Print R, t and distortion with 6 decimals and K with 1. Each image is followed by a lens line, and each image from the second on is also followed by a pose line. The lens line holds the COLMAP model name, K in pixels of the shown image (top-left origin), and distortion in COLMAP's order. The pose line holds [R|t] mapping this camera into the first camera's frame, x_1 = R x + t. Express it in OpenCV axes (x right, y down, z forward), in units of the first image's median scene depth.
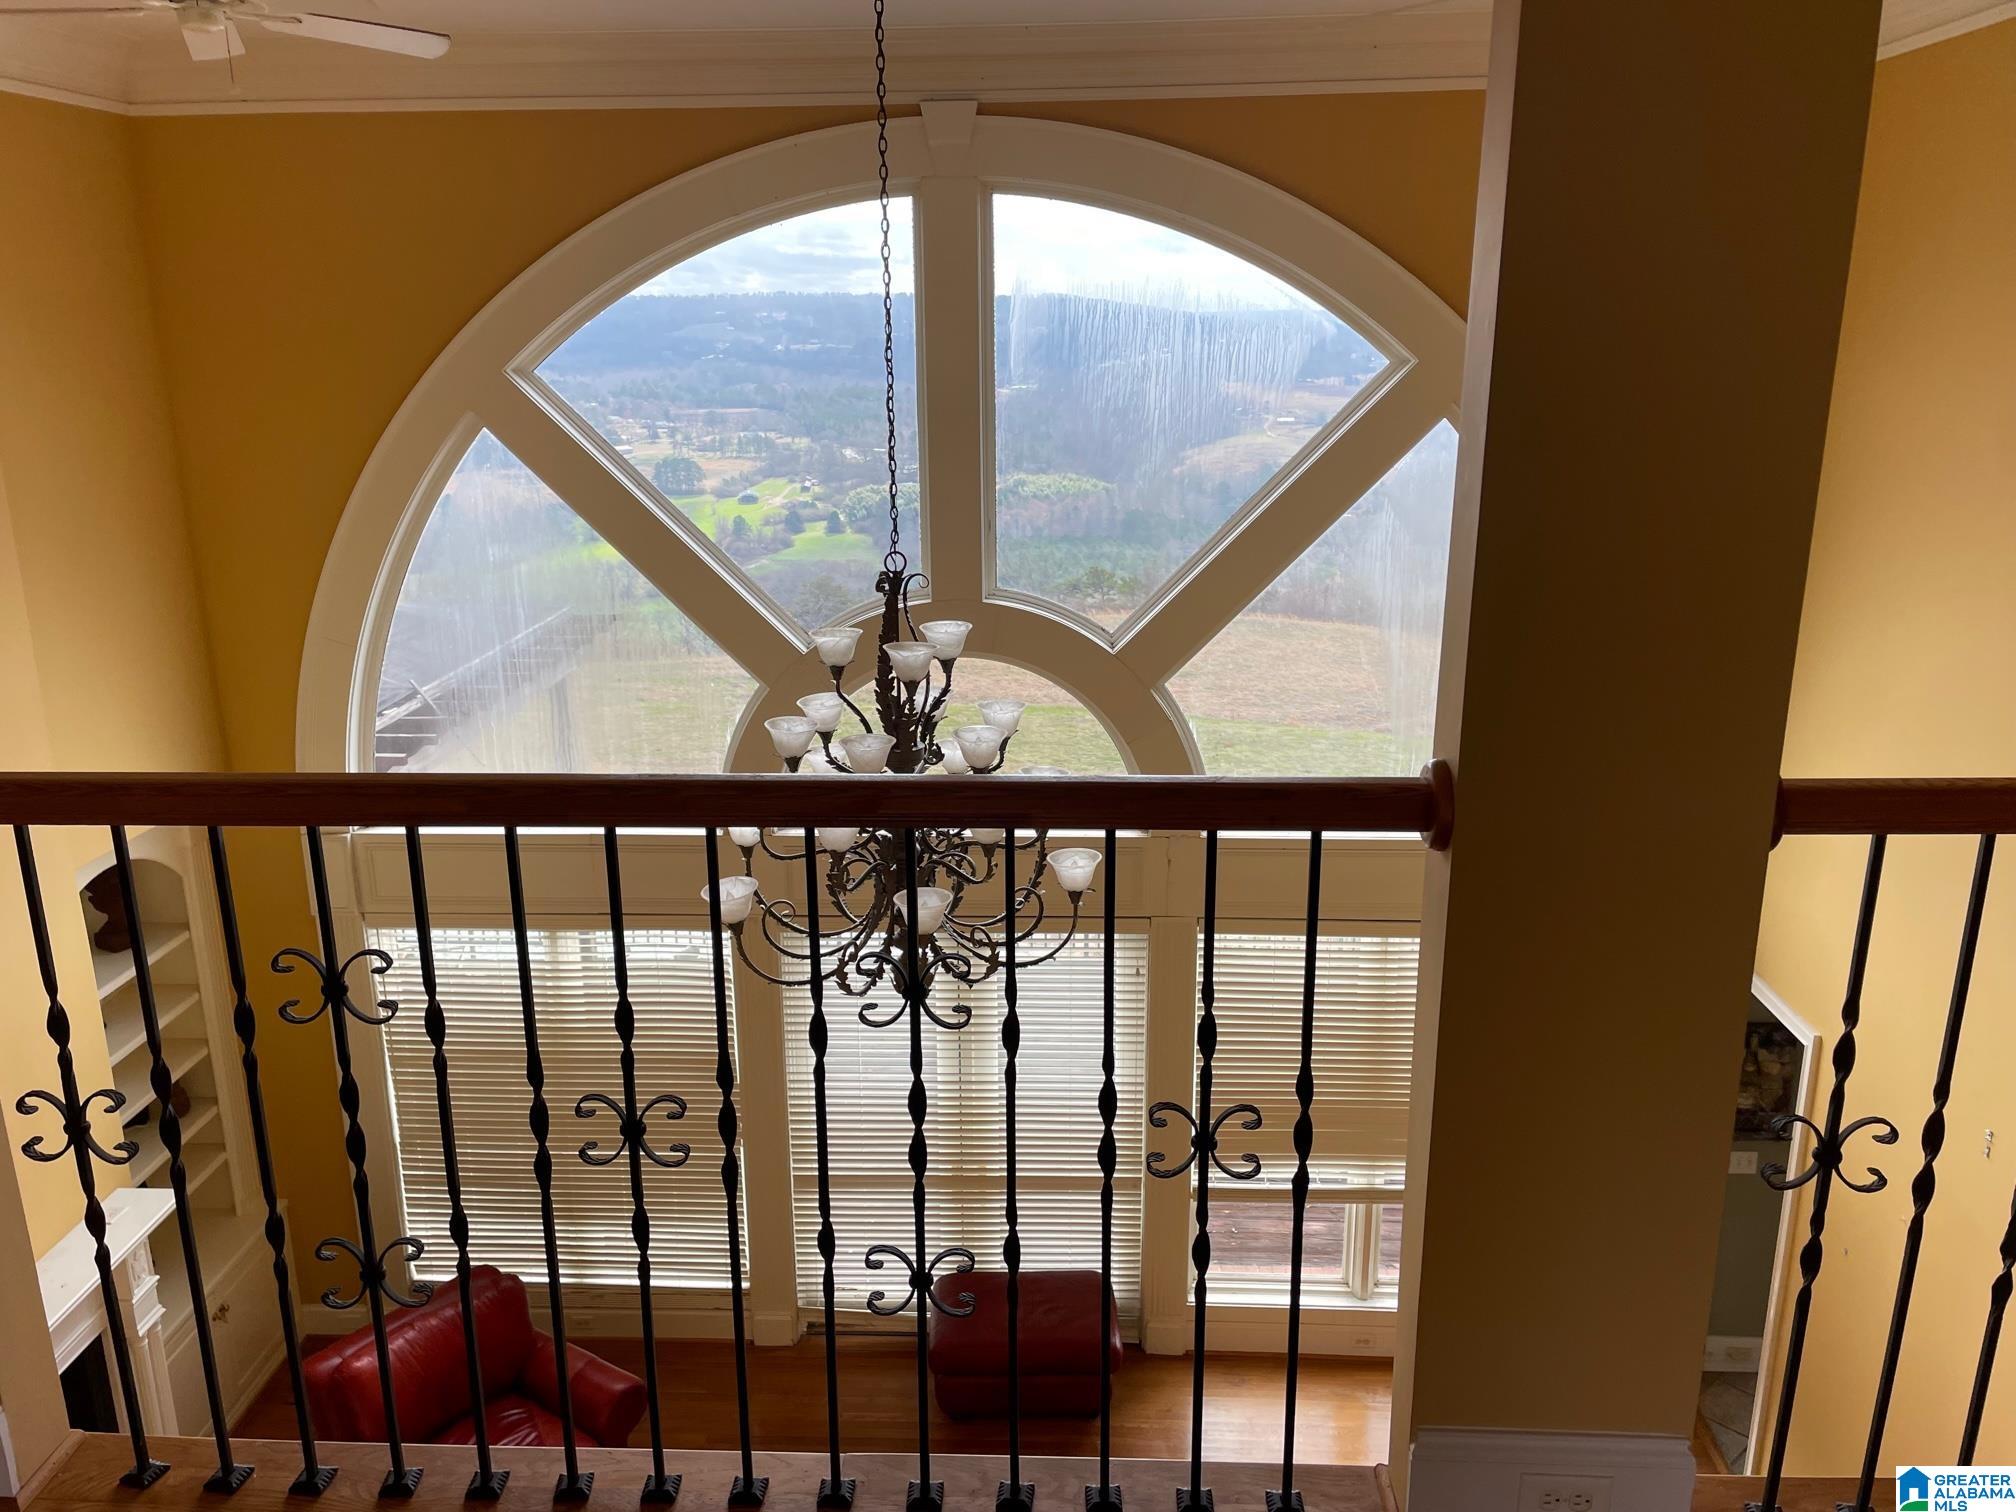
lens RADIAL K [[1522.0, 0, 1002.4], [0, 1522.0, 765.3], [0, 0, 1]] dist [0.087700, -0.111366]
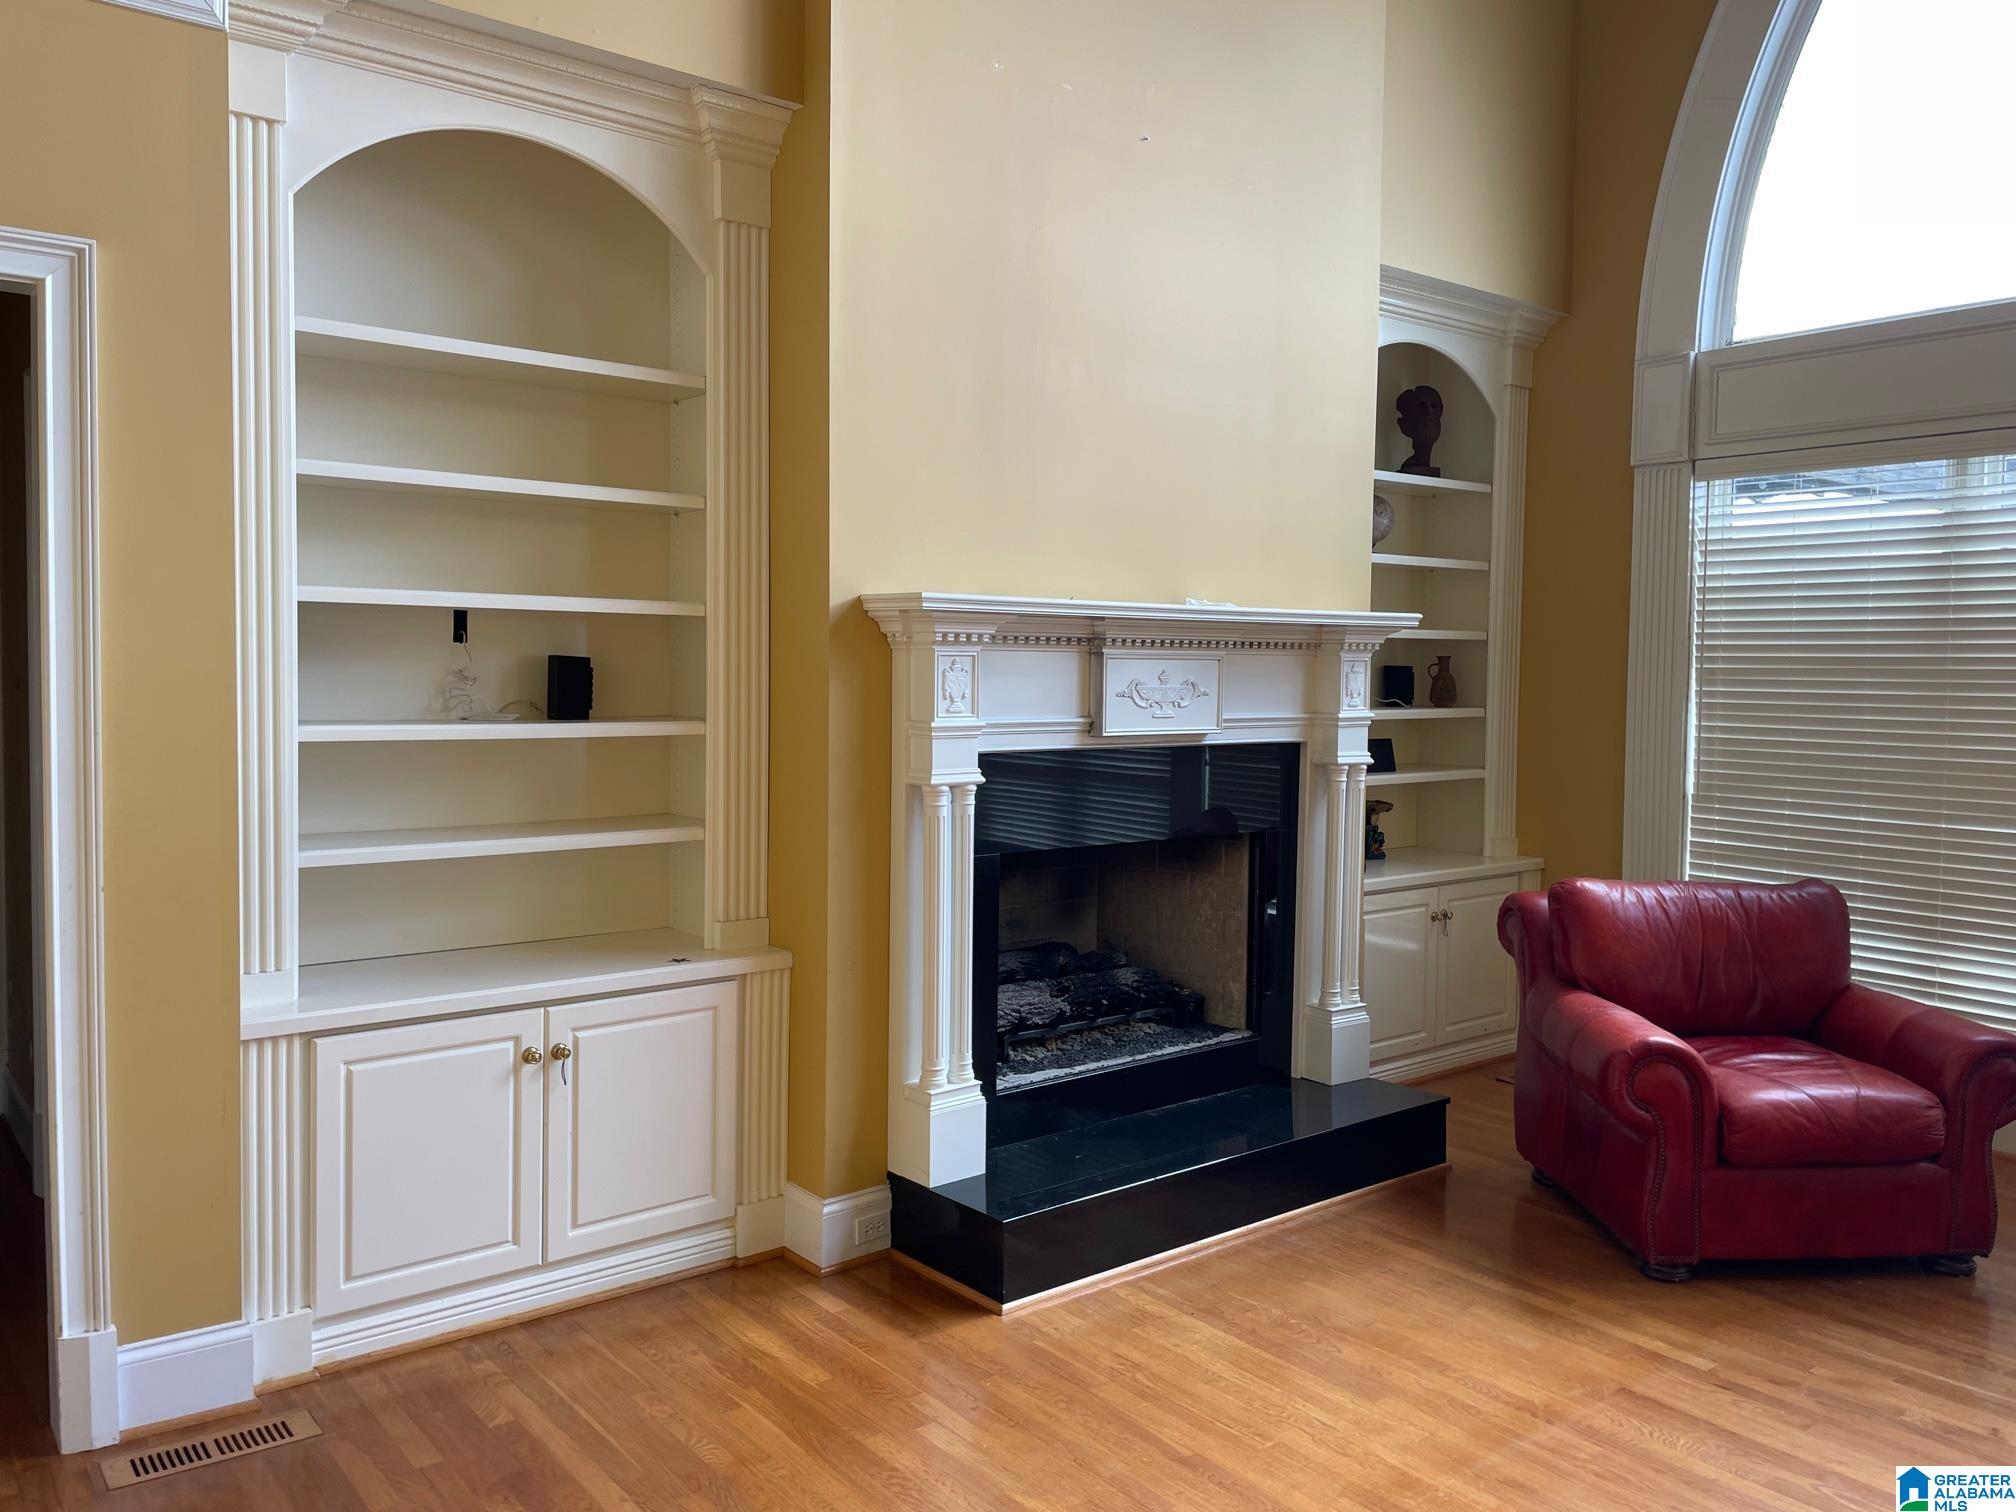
lens RADIAL K [[1522.0, 0, 998.6], [0, 1522.0, 722.0], [0, 0, 1]] dist [0.087700, -0.111366]
pose [[0.654641, 0.045888, -0.754546, -0.047656], [-0.225557, 0.964544, -0.137033, 0.412459], [0.721505, 0.259901, 0.641781, 0.275191]]
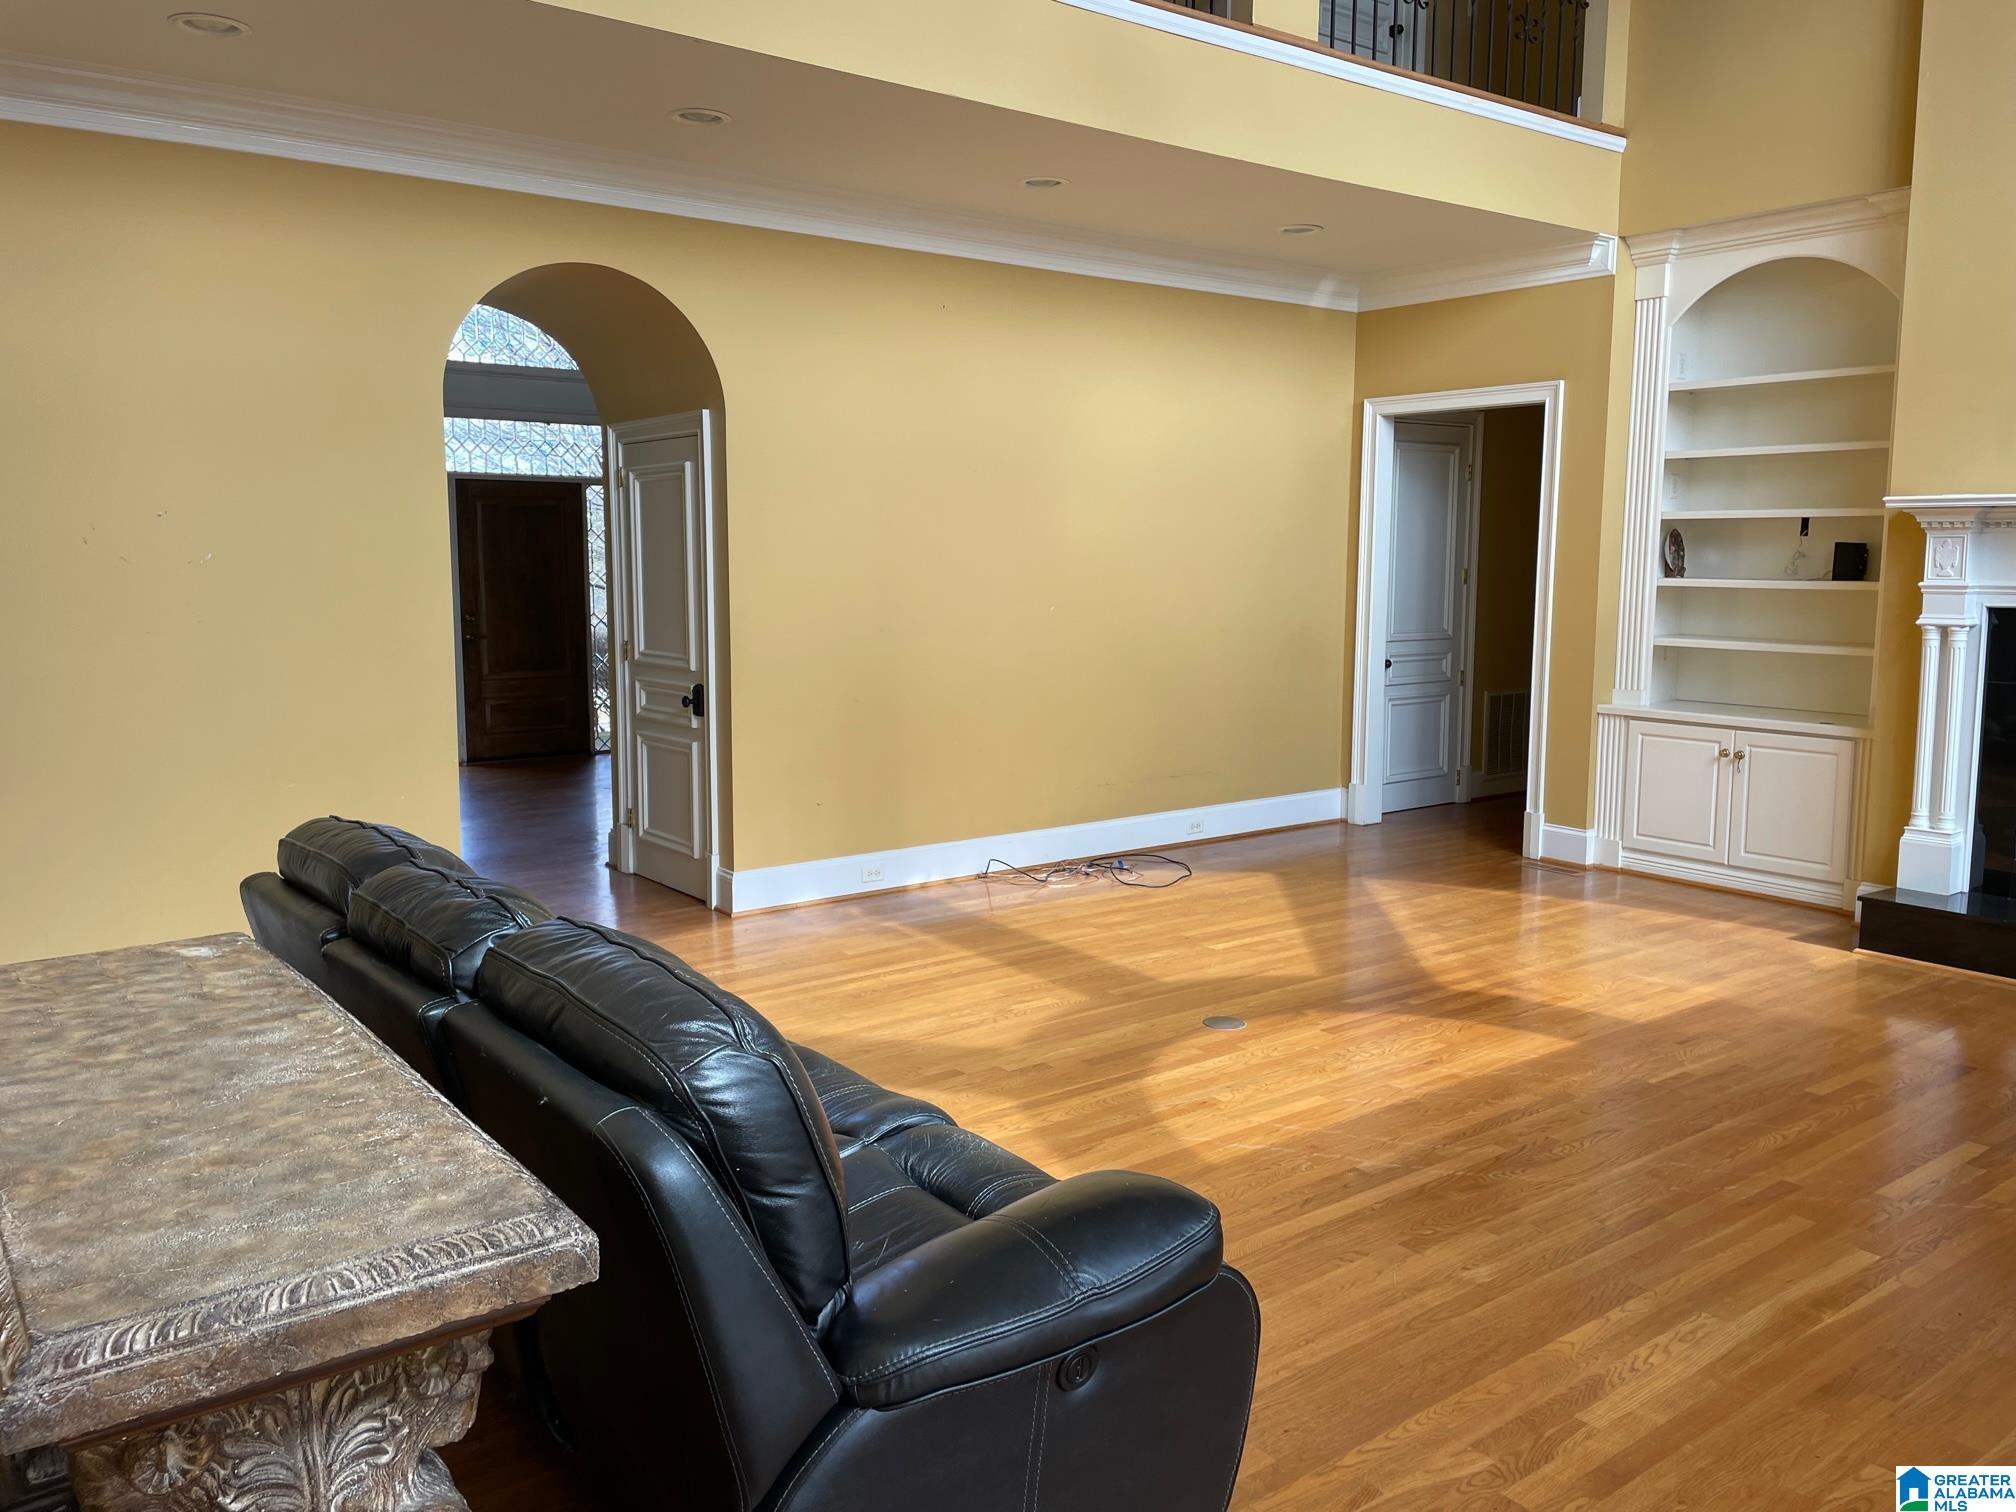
lens RADIAL K [[1522.0, 0, 1000.7], [0, 1522.0, 732.0], [0, 0, 1]] dist [0.087700, -0.111366]
pose [[-0.771182, 0.075173, -0.632161, 0.414711], [-0.177692, 0.928120, 0.327136, 0.243718], [0.611313, 0.364612, -0.702392, 0.883735]]
